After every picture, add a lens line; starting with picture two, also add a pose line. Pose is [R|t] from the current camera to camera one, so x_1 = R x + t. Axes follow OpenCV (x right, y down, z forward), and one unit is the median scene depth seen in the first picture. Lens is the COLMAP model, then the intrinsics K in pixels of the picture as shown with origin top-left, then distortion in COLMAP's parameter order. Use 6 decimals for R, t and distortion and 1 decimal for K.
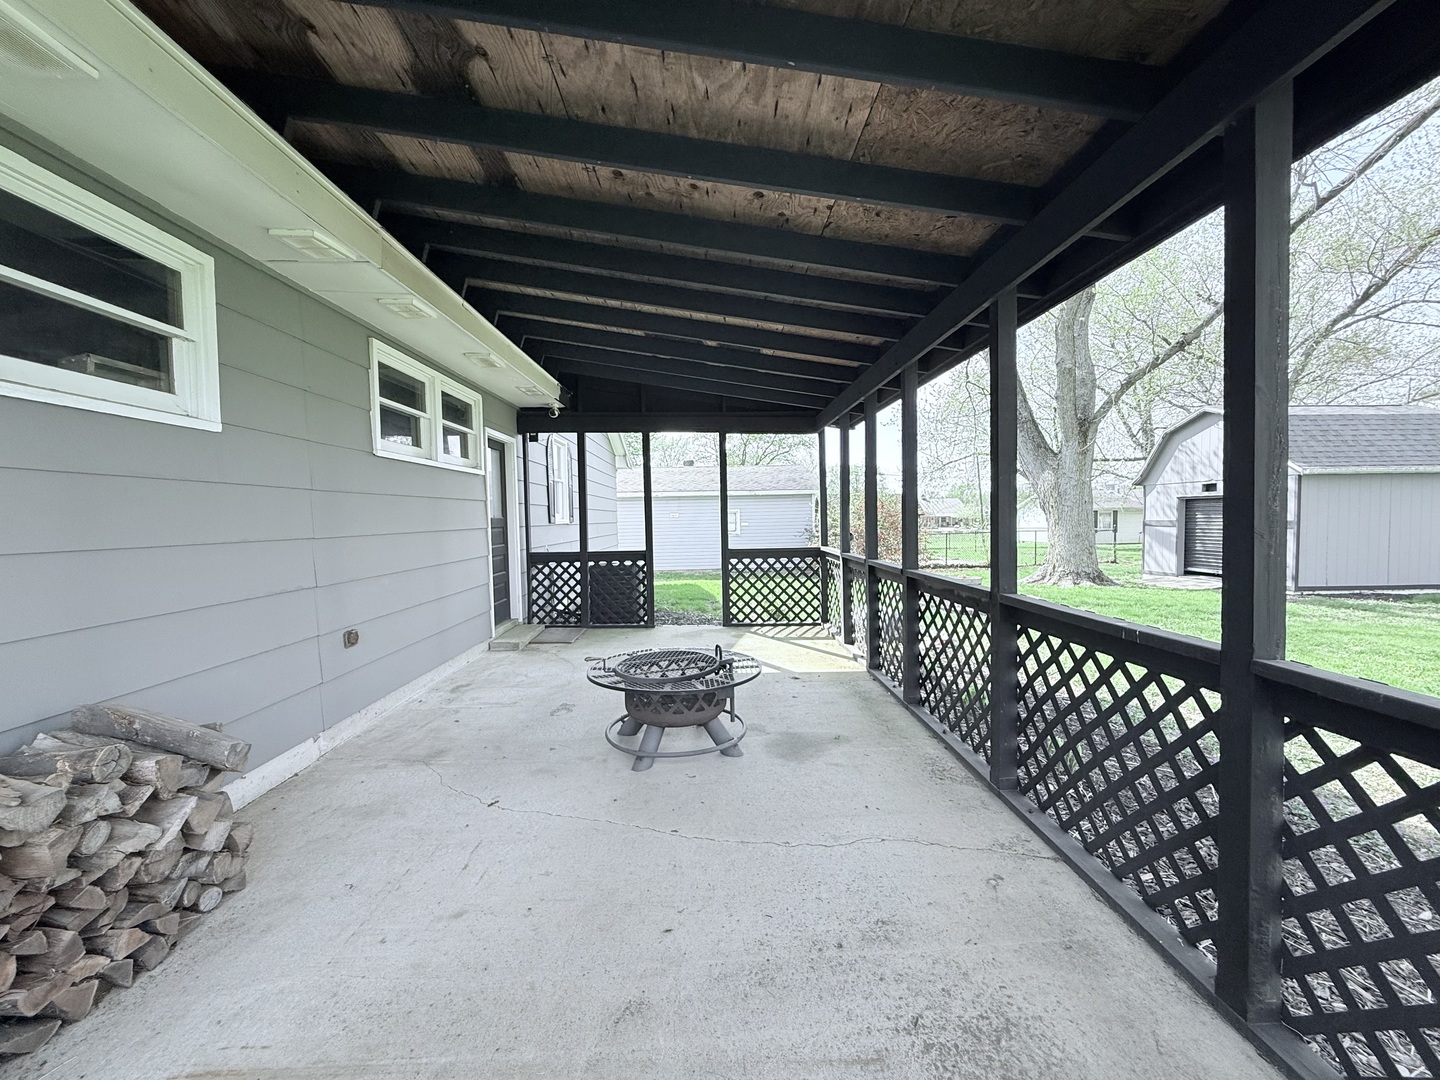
lens RADIAL K [[572.5, 0, 720.0], [0, 572.5, 540.0], [0, 0, 1]] dist [0.001286, -0.000017]
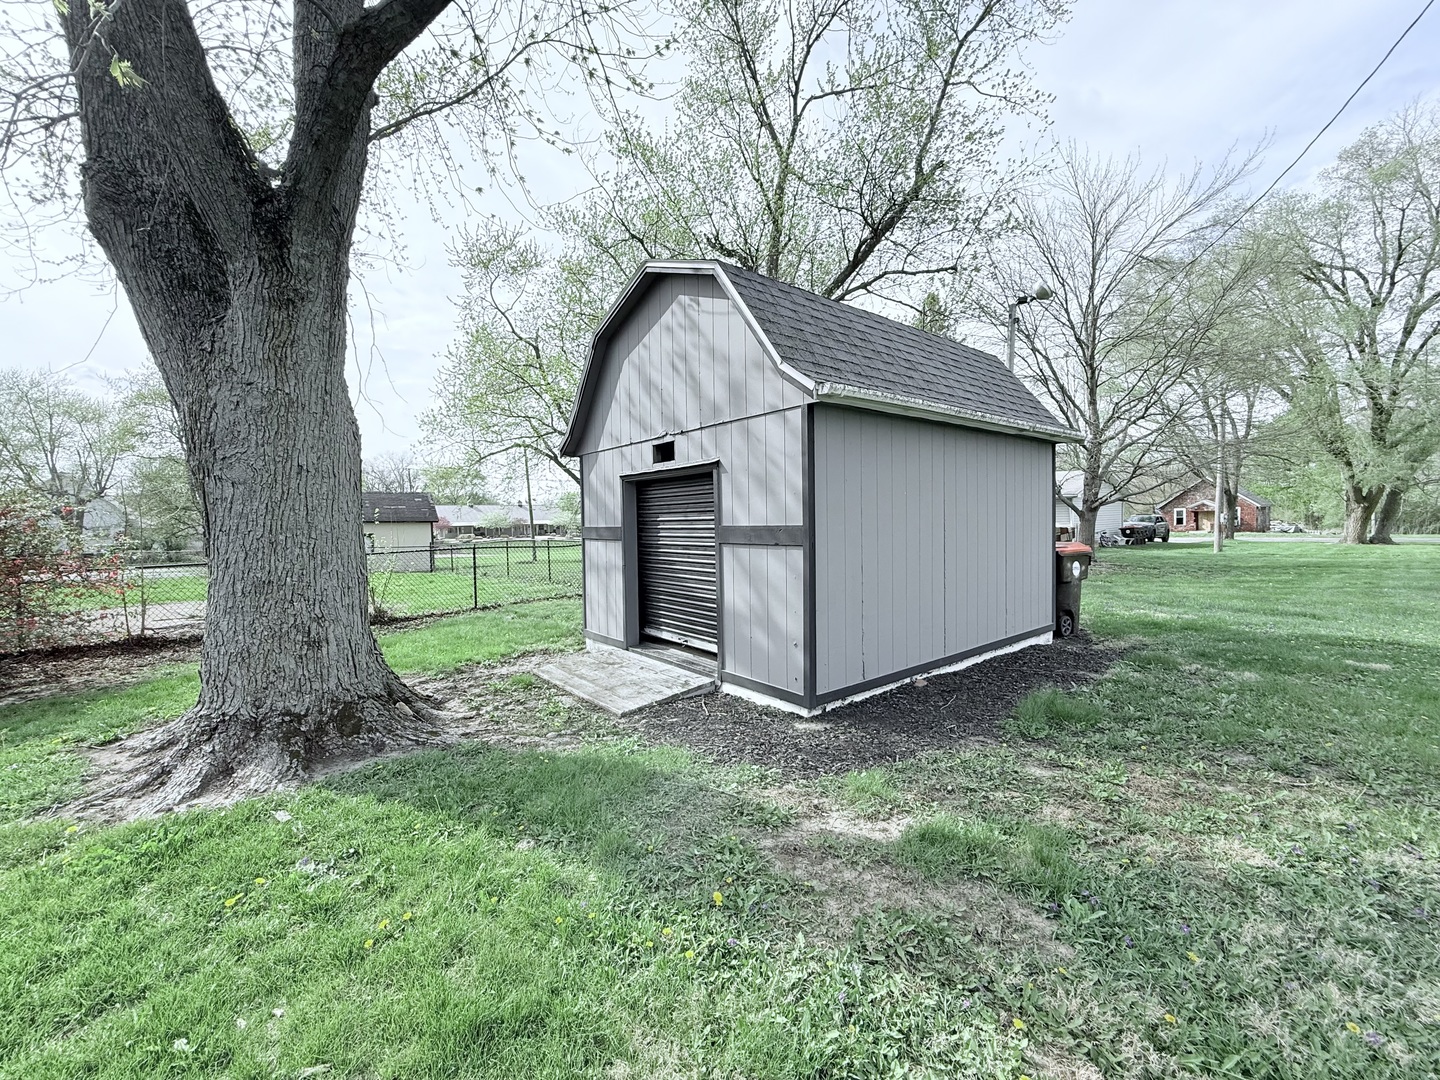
lens RADIAL K [[572.5, 0, 720.0], [0, 572.5, 540.0], [0, 0, 1]] dist [0.001286, -0.000017]
pose [[0.803302, -0.023307, 0.595116, 0.637404], [0.031486, 0.999499, -0.003355, -0.021966], [-0.594740, 0.021433, 0.803633, 0.635401]]
